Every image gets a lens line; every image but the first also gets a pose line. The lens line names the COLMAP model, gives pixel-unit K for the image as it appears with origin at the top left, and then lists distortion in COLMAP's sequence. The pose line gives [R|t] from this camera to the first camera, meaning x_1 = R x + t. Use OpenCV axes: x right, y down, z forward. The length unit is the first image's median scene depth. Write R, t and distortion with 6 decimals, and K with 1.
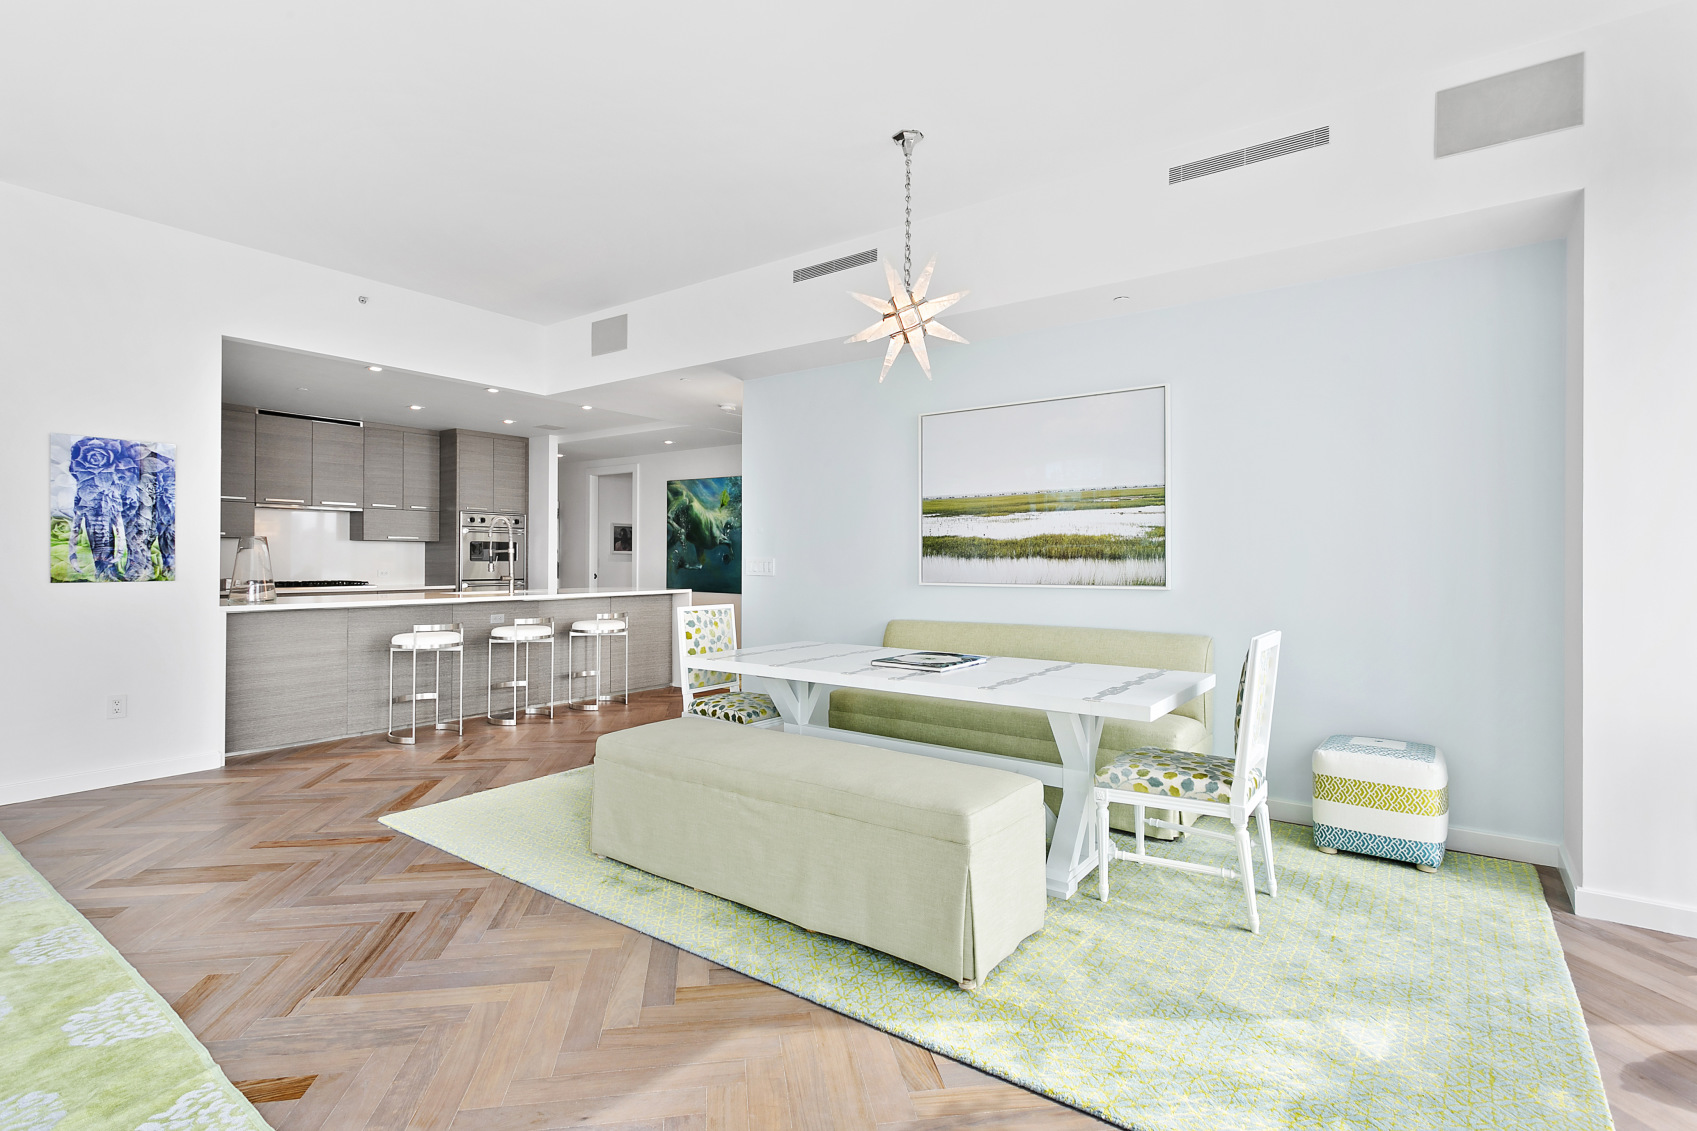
lens RADIAL K [[809.4, 0, 848.5], [0, 809.4, 559.2], [0, 0, 1]] dist [0.001871, -0.000417]
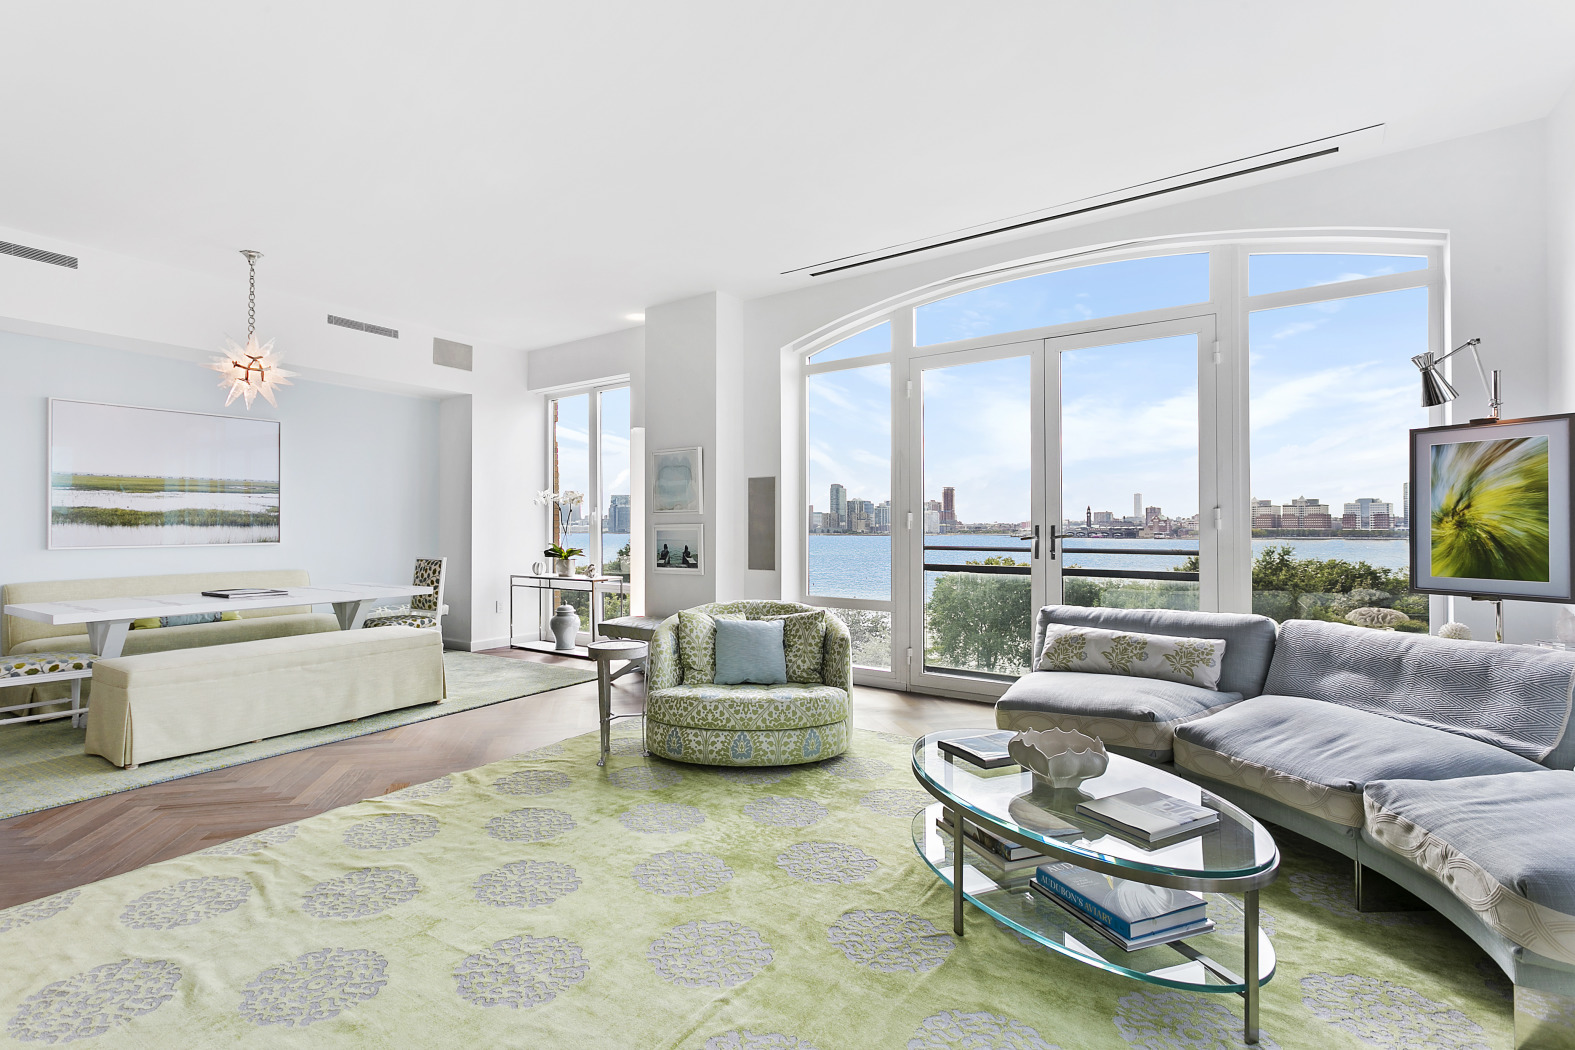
lens RADIAL K [[751.2, 0, 787.2], [0, 751.2, 524.1], [0, 0, 1]] dist [0.001871, -0.000417]
pose [[-0.077675, -0.000312, 0.996979, -1.201237], [0.001775, 0.999998, 0.000451, -0.002746], [-0.996977, 0.001805, -0.077675, 0.076297]]
